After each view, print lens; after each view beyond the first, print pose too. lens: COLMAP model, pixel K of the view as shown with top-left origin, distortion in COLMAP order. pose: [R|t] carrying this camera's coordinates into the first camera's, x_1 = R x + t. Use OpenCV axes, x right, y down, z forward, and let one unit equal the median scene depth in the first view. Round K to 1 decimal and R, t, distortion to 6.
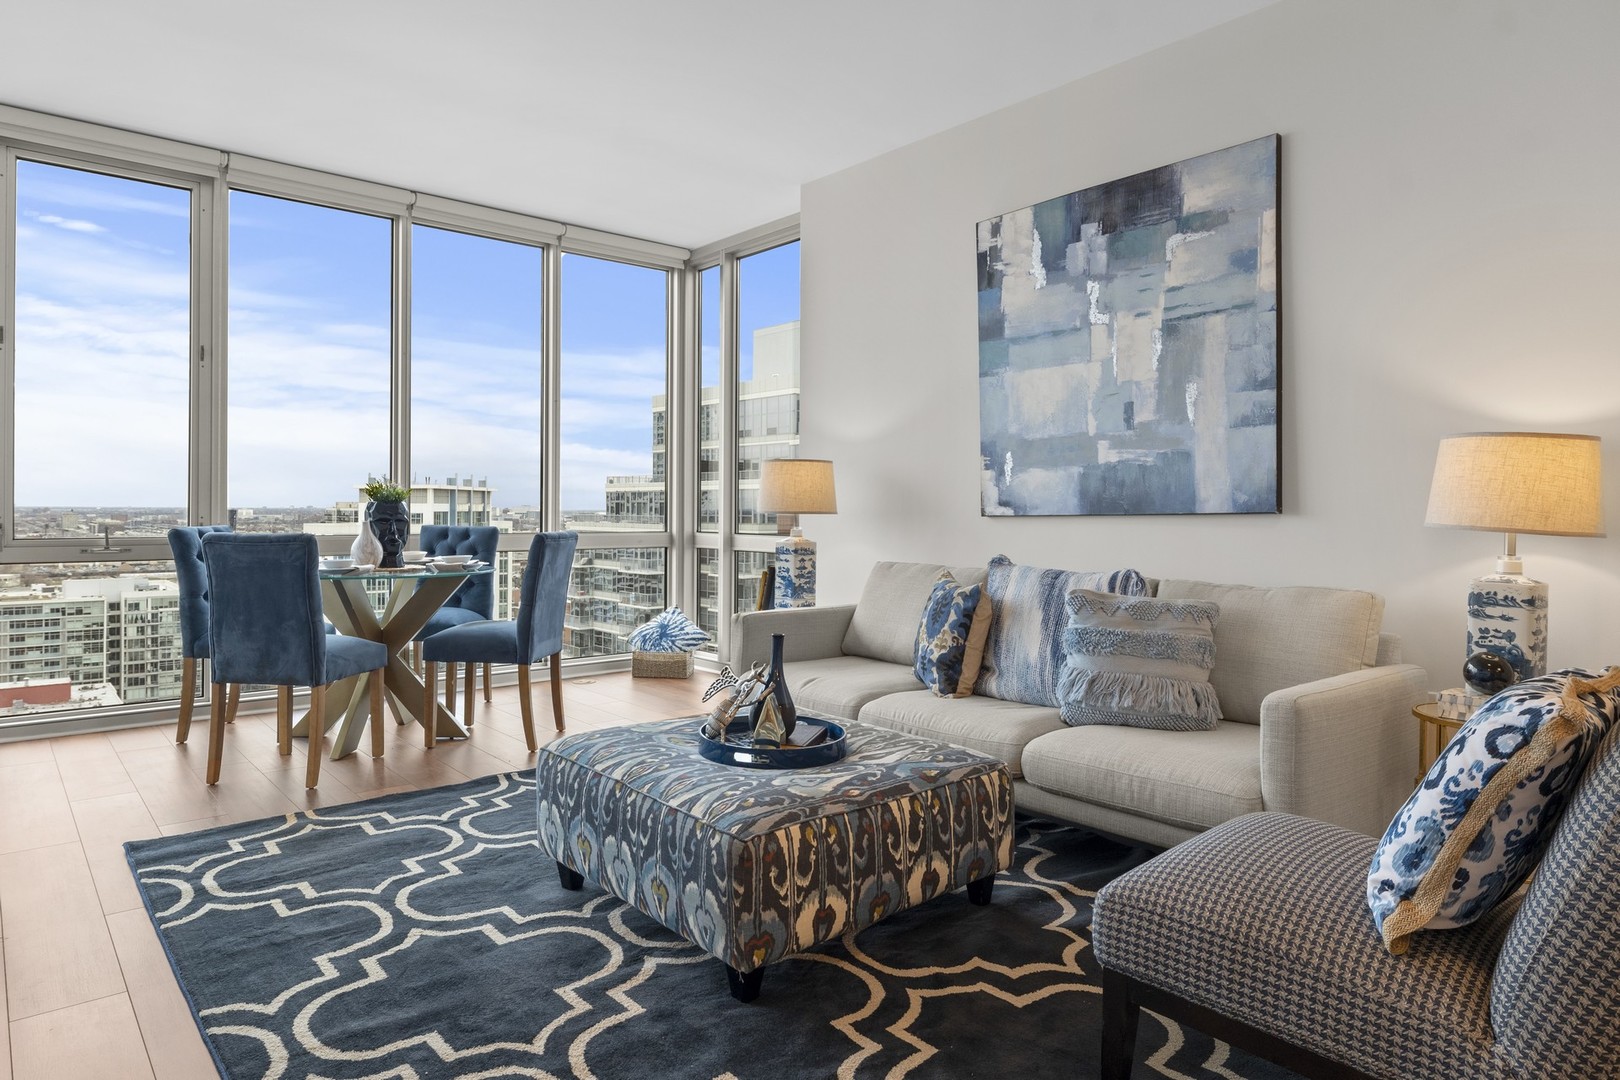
lens RADIAL K [[973.1, 0, 797.7], [0, 973.1, 509.2], [0, 0, 1]] dist [0.002834, -0.002406]
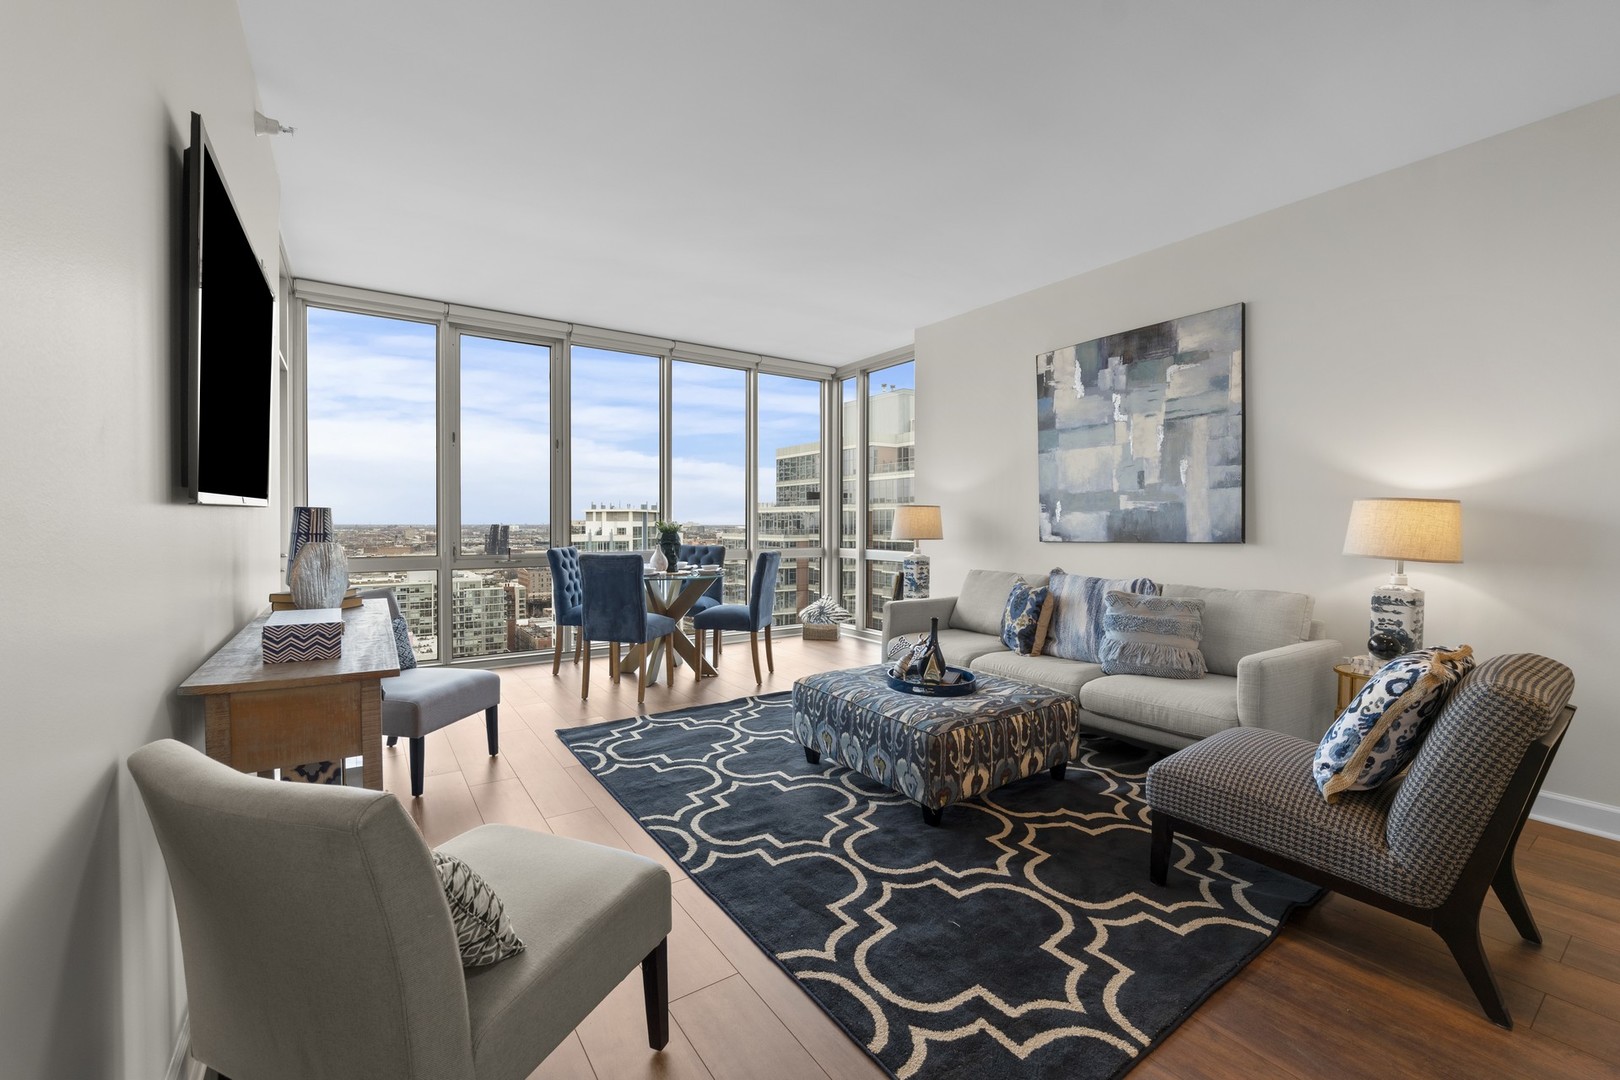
lens RADIAL K [[662.5, 0, 804.0], [0, 662.5, 533.9], [0, 0, 1]] dist [-0.012243, 0.000030]
pose [[0.994747, -0.002592, -0.102329, -0.111555], [0.004132, 0.999881, 0.014838, -0.031104], [0.102278, -0.015183, 0.994640, -0.145523]]
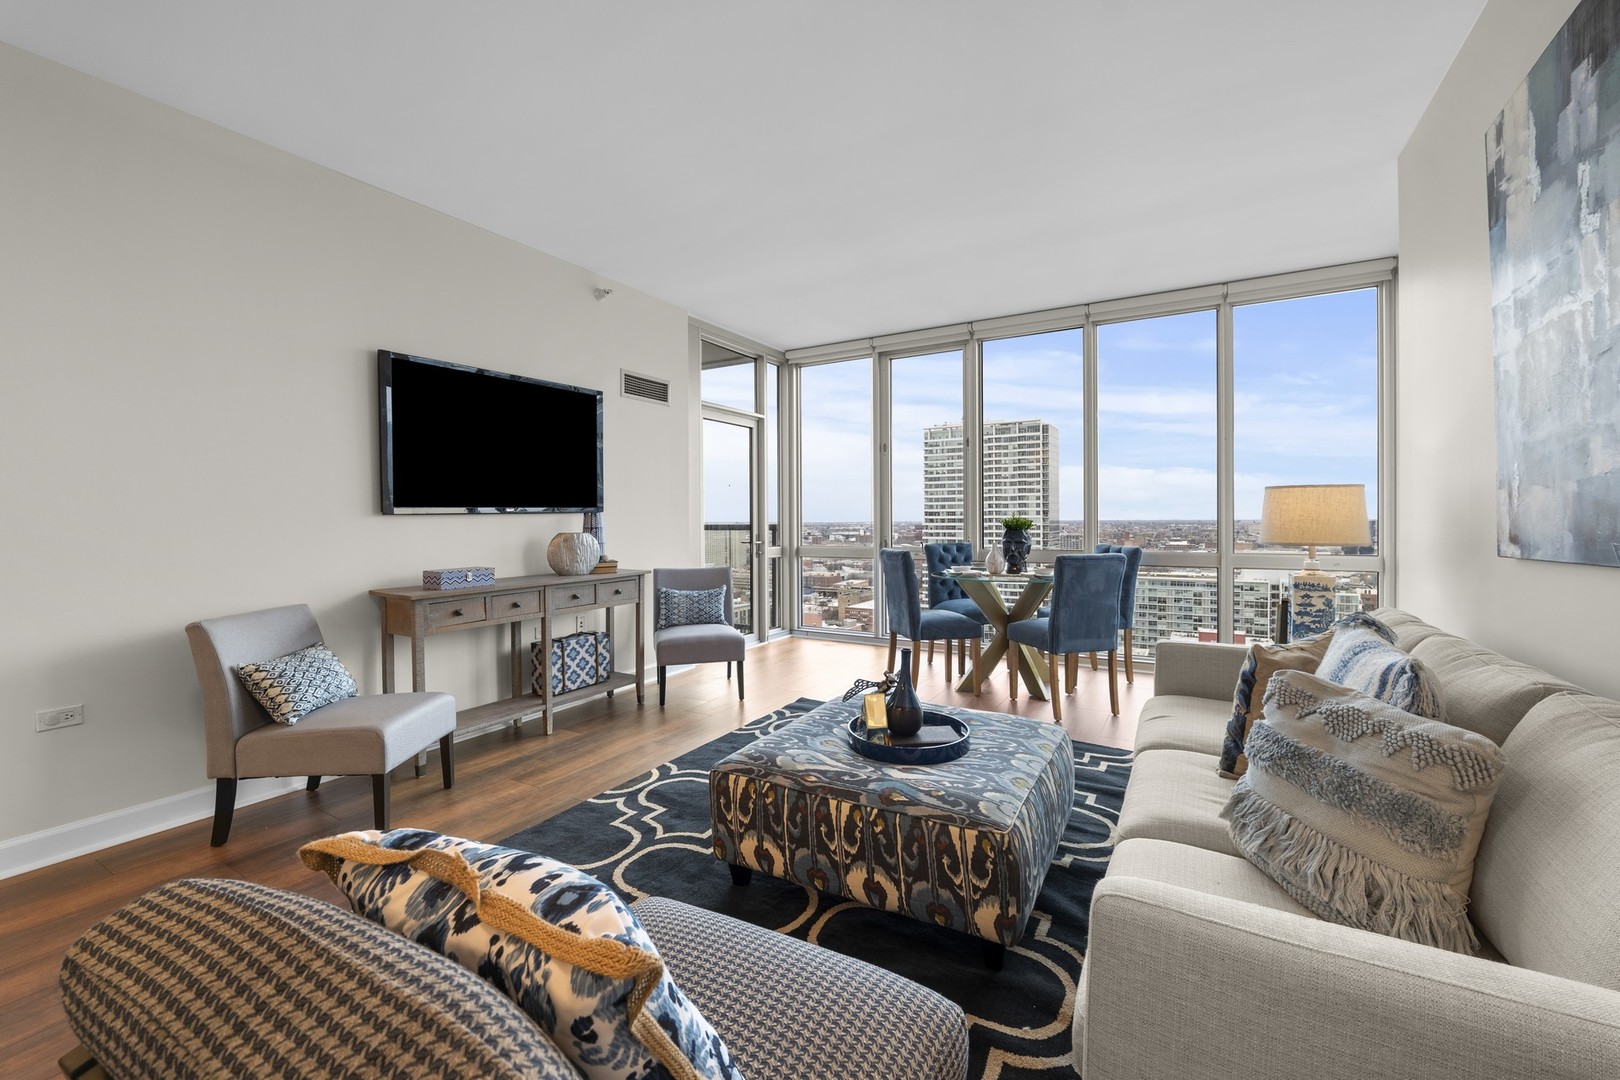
lens RADIAL K [[666.5, 0, 805.4], [0, 666.5, 526.9], [0, 0, 1]] dist [-0.011839, 0.000970]
pose [[0.328104, 0.001722, -0.944640, 0.636245], [0.006809, 0.999968, 0.004188, -0.026191], [0.944617, -0.007806, 0.328082, 0.528185]]
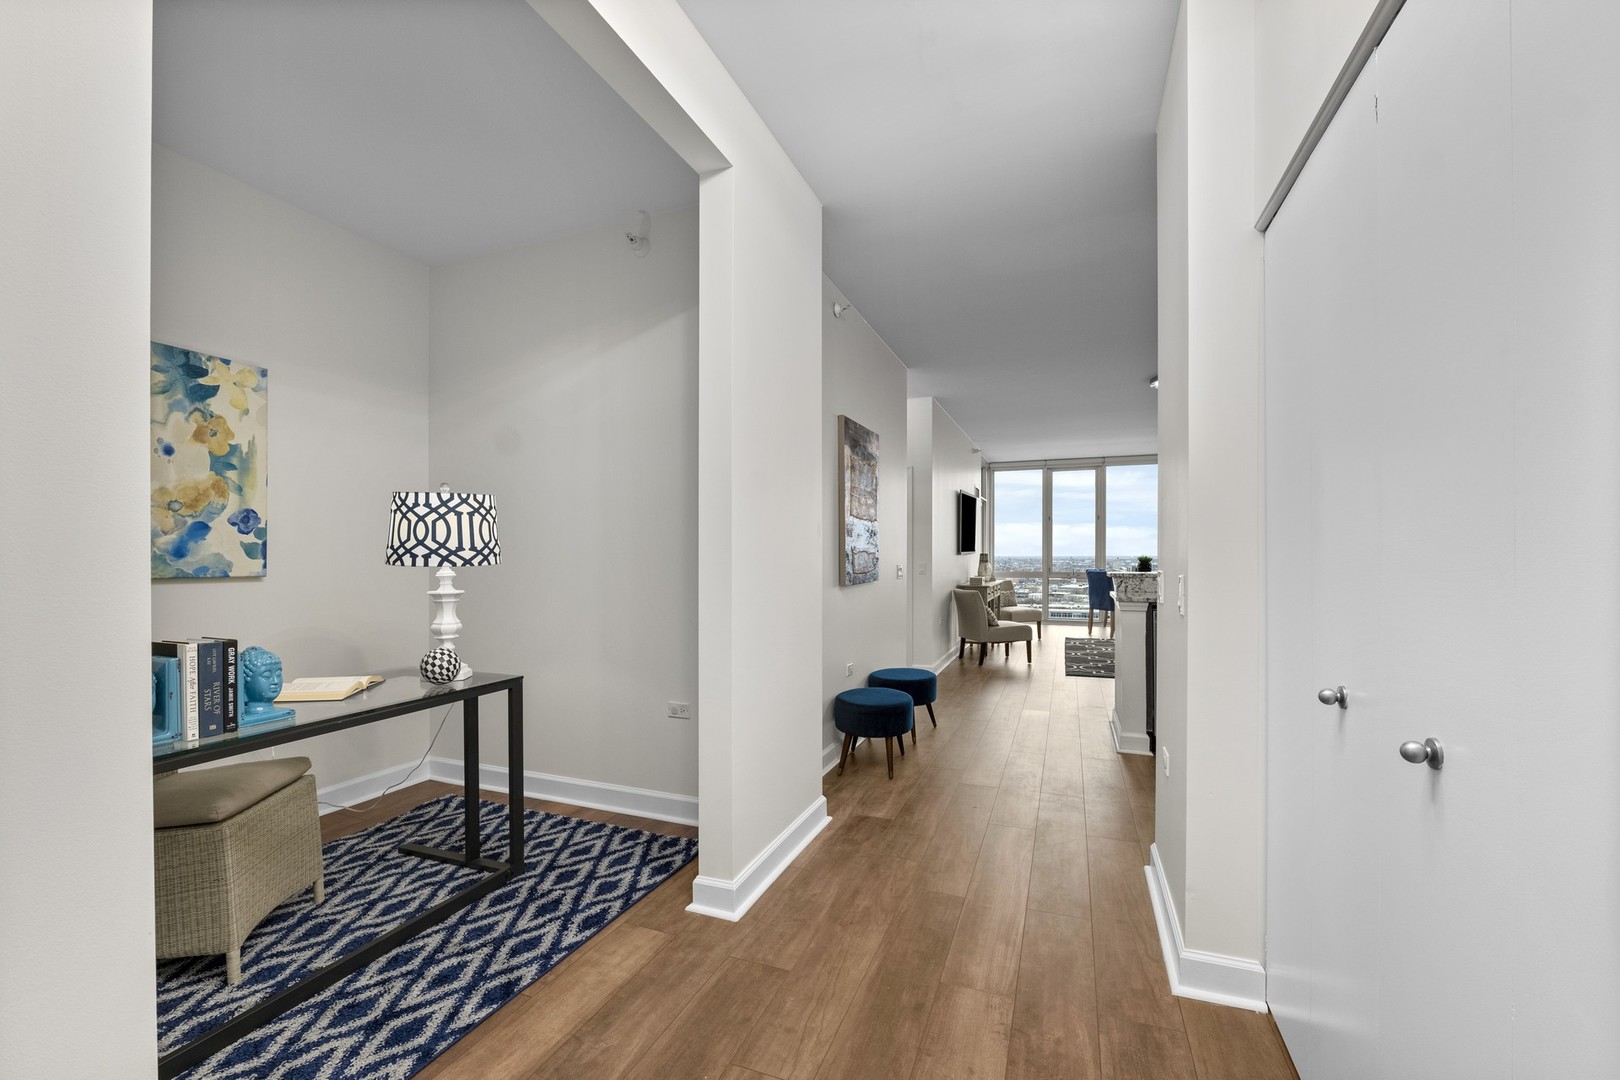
lens RADIAL K [[668.8, 0, 806.6], [0, 668.8, 540.0], [0, 0, 1]] dist [-0.017047, 0.000101]
pose [[0.474377, -0.026587, -0.879920, 1.454346], [0.003786, 0.999596, -0.028162, -0.032843], [0.880314, 0.010028, 0.474286, -1.521246]]
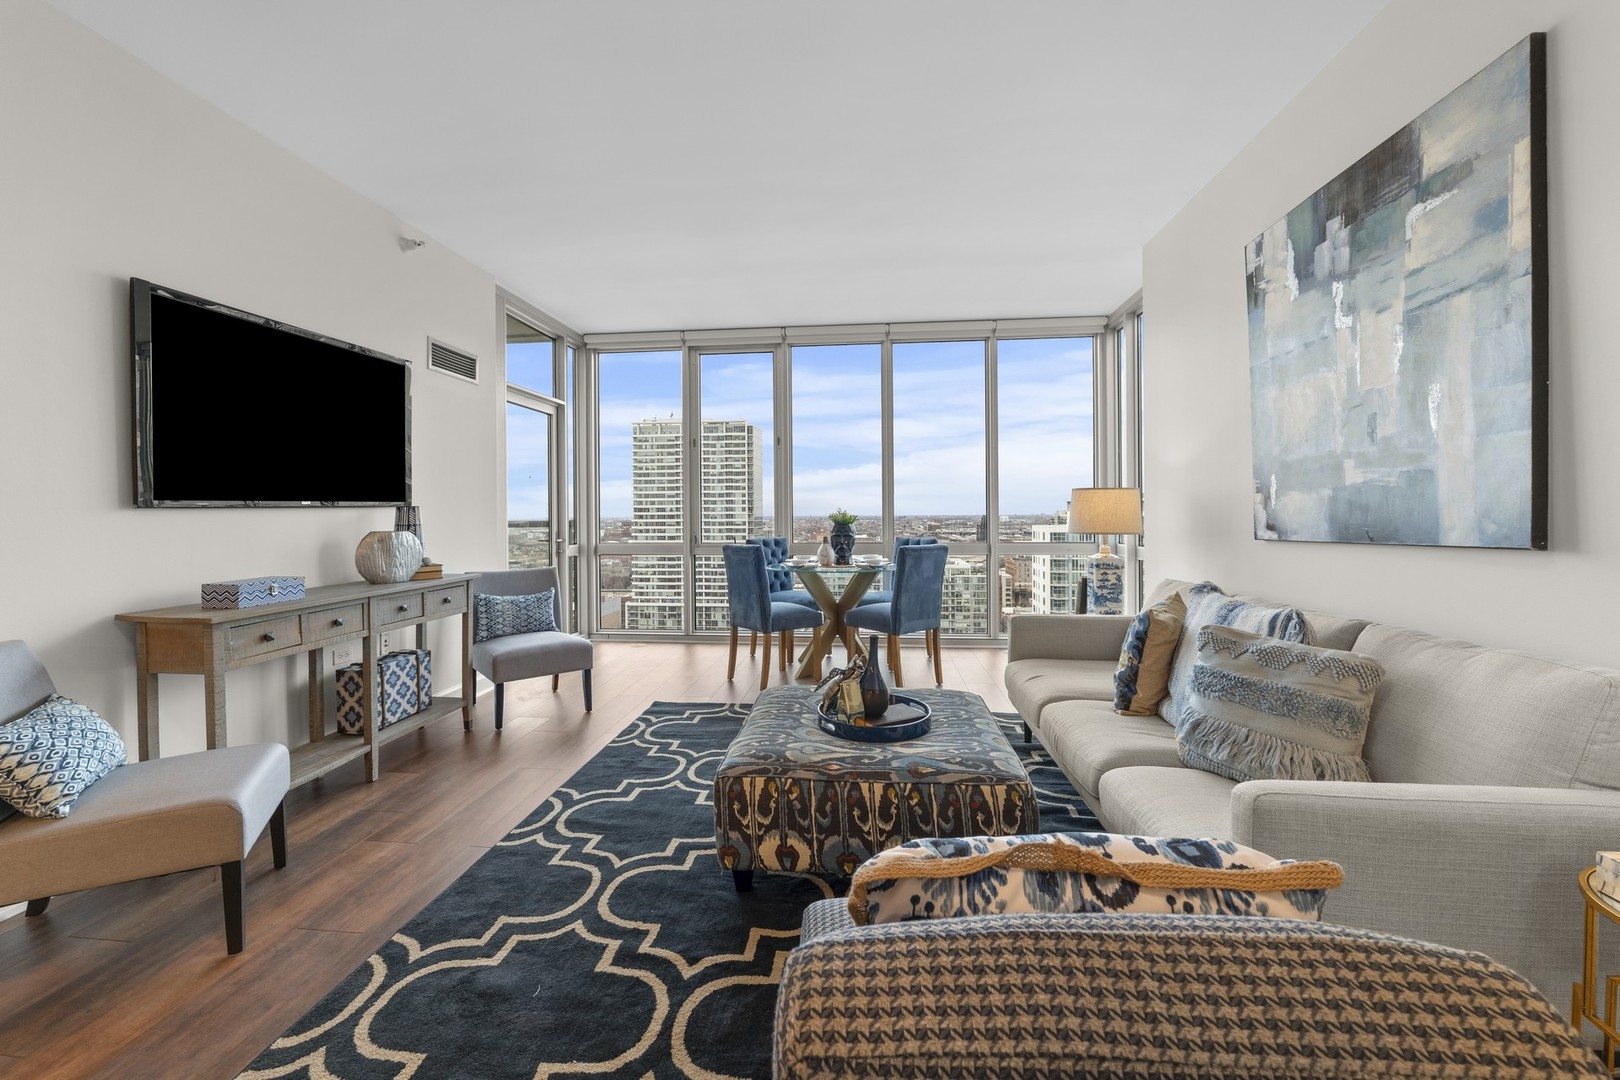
lens RADIAL K [[669.4, 0, 804.9], [0, 669.4, 518.2], [0, 0, 1]] dist [-0.012312, 0.000487]
pose [[0.692275, -0.006922, -0.721601, 0.492670], [0.010394, 0.999946, 0.000380, -0.026895], [0.721559, -0.007763, 0.692310, 0.271810]]
